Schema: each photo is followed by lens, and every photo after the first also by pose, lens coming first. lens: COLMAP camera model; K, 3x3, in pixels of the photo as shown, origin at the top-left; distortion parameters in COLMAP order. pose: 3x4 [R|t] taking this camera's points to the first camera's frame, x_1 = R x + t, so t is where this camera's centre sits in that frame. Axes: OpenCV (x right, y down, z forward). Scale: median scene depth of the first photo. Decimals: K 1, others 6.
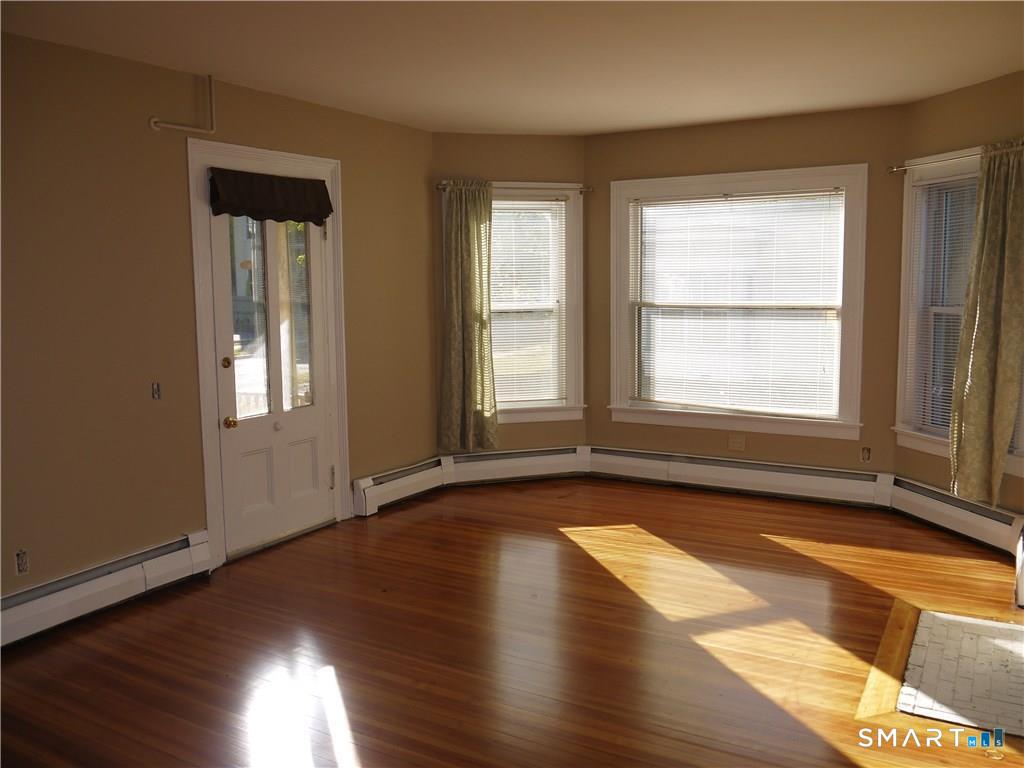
lens RADIAL K [[847.0, 0, 520.3], [0, 847.0, 383.0], [0, 0, 1]] dist [-0.042251, 0.039513]
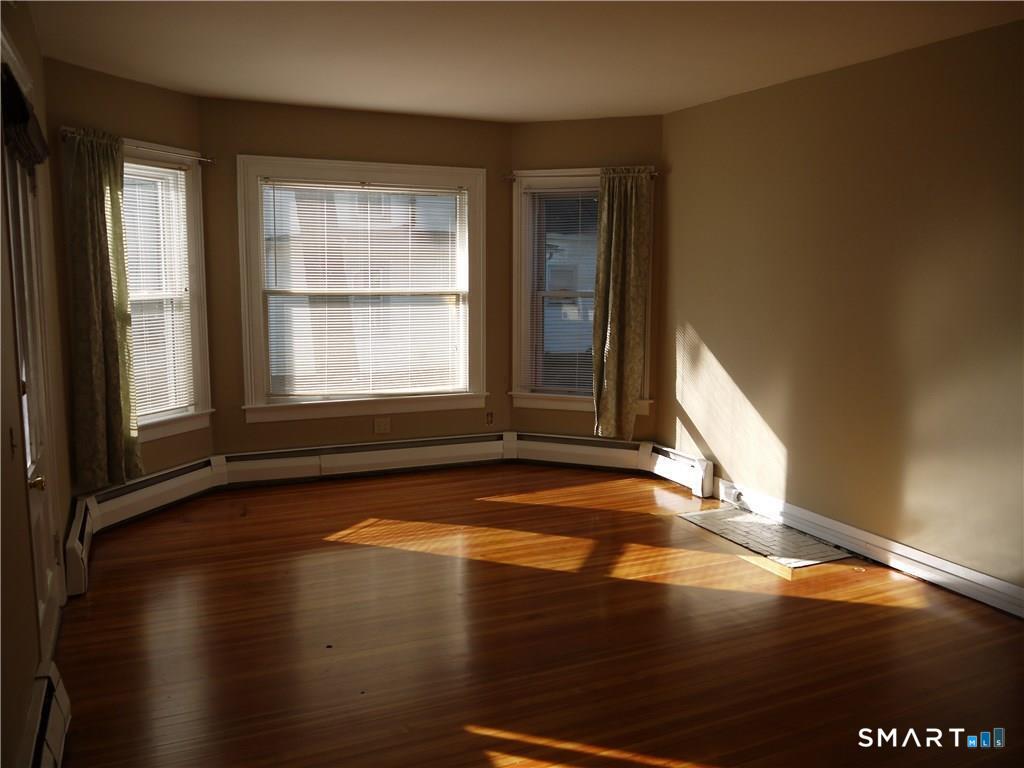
lens RADIAL K [[847.0, 0, 520.3], [0, 847.0, 383.0], [0, 0, 1]] dist [-0.042251, 0.039513]
pose [[0.578432, -0.092797, 0.810435, -0.477207], [0.085524, 0.994932, 0.052881, -0.021289], [-0.811235, 0.038723, 0.583437, 0.257543]]
